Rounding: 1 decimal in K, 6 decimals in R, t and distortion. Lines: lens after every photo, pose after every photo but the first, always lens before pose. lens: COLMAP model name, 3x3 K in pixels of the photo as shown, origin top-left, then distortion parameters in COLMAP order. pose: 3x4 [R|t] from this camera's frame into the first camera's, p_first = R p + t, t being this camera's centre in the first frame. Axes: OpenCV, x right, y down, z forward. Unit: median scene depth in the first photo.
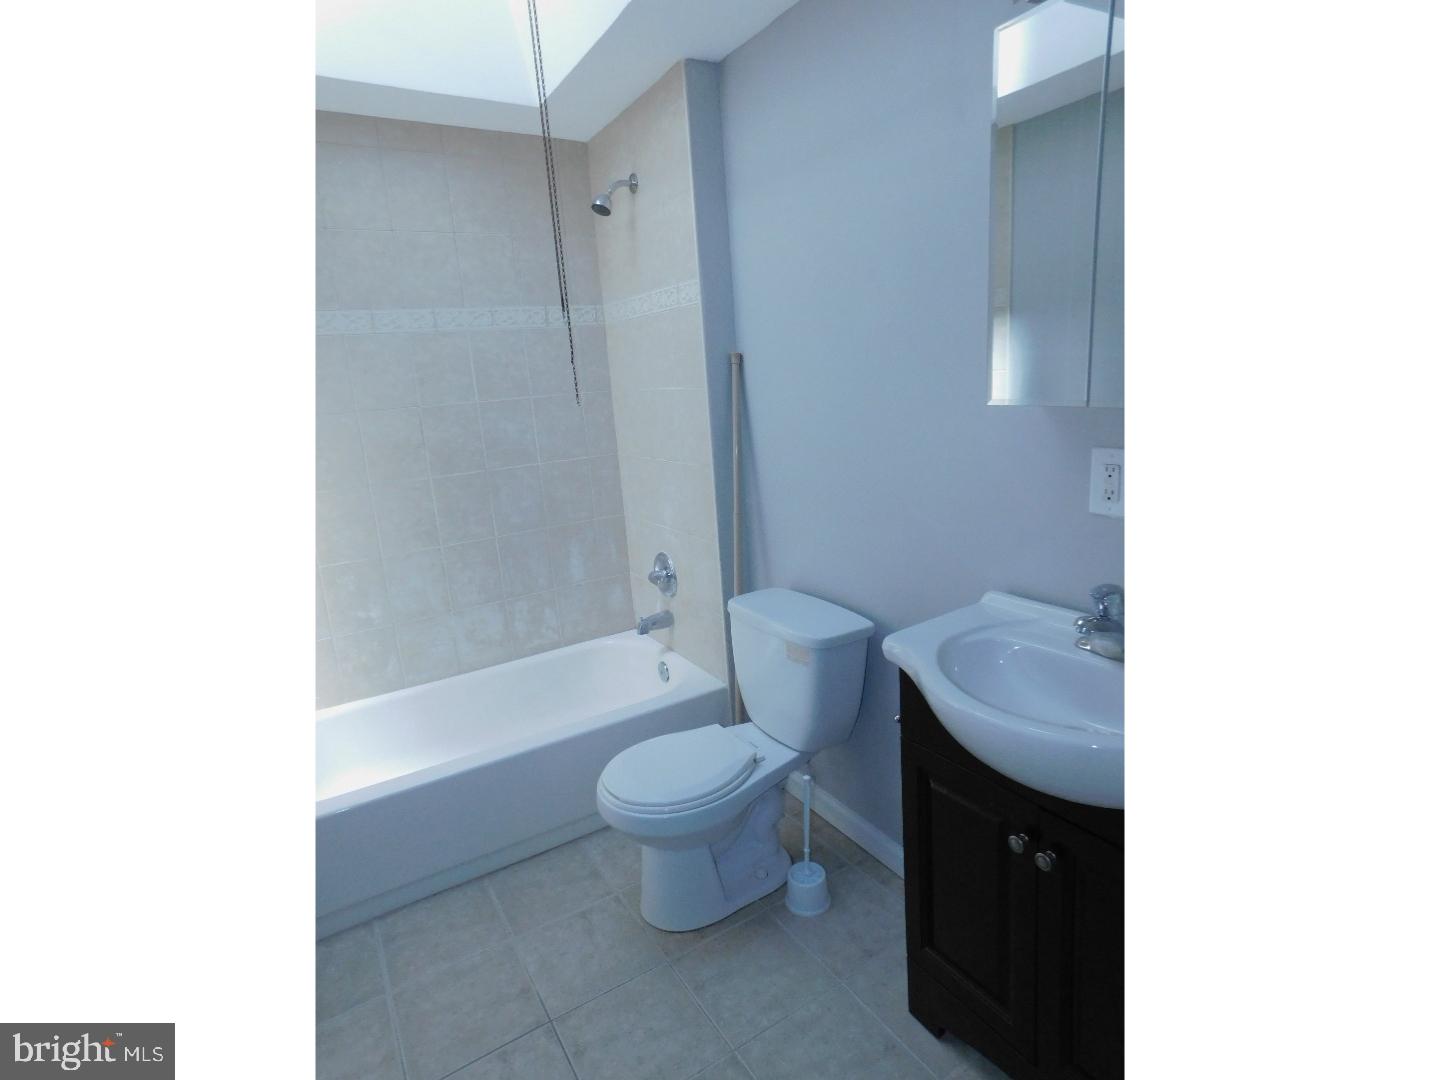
lens RADIAL K [[734.9, 0, 715.6], [0, 734.9, 547.8], [0, 0, 1]] dist [-0.023433, 0.004608]
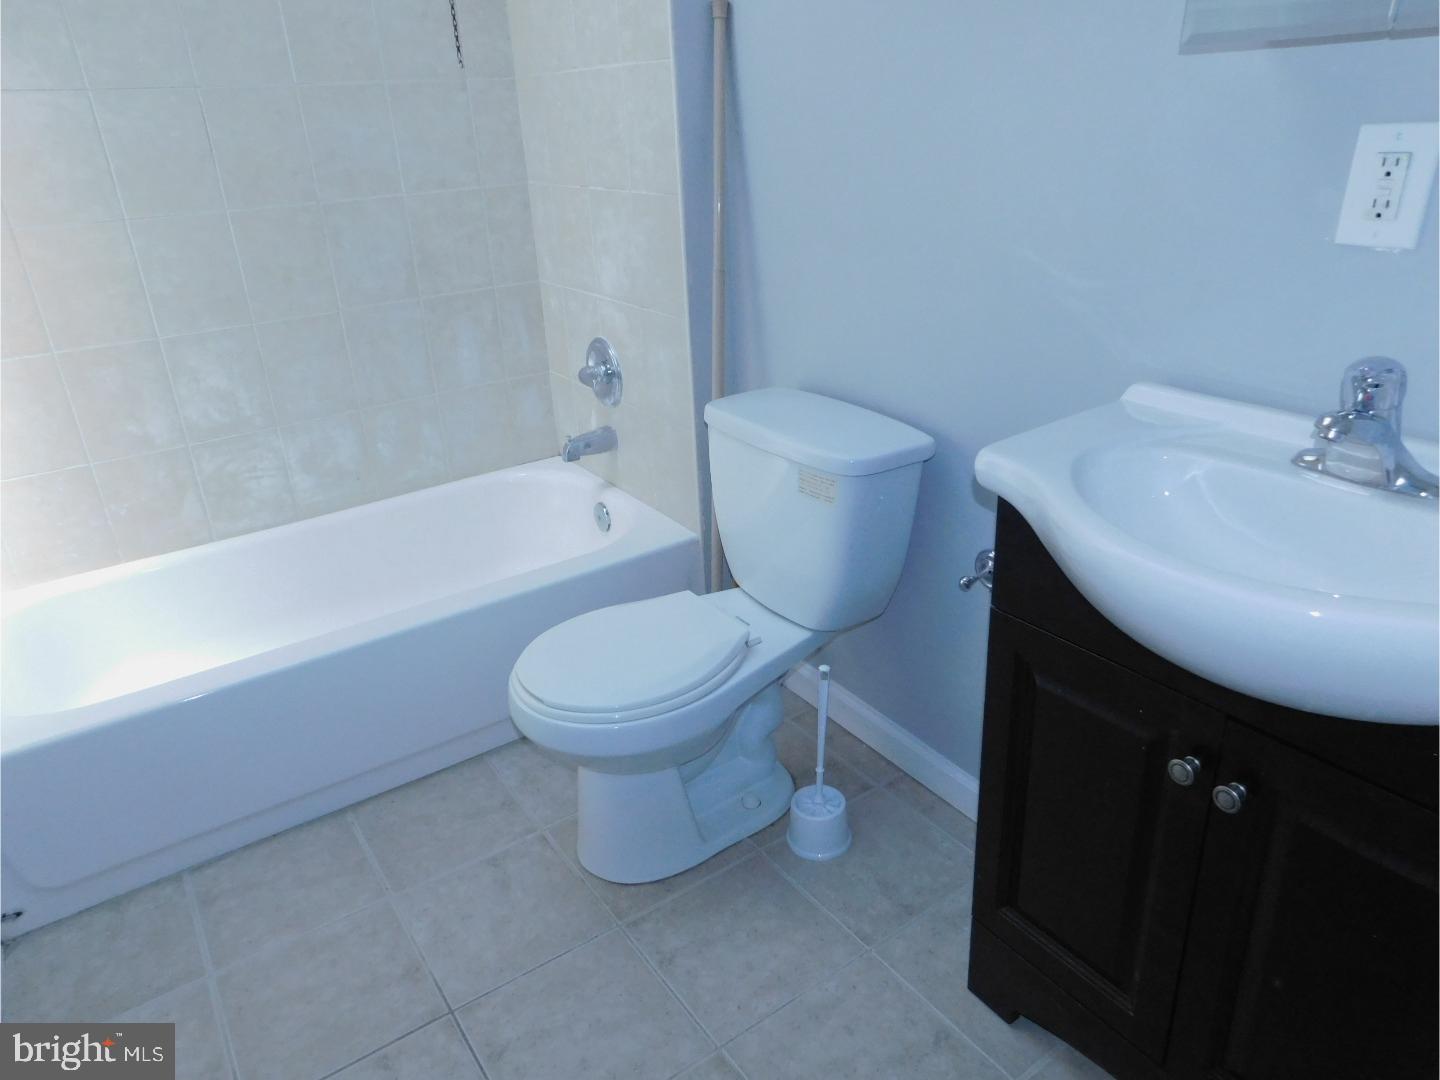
lens RADIAL K [[966.3, 0, 727.7], [0, 966.3, 548.0], [0, 0, 1]] dist [-0.053239, 0.044609]
pose [[0.997357, 0.001332, 0.072644, -0.027984], [-0.014845, 0.982476, 0.185797, 0.041159], [-0.071124, -0.186385, 0.979899, 0.156036]]
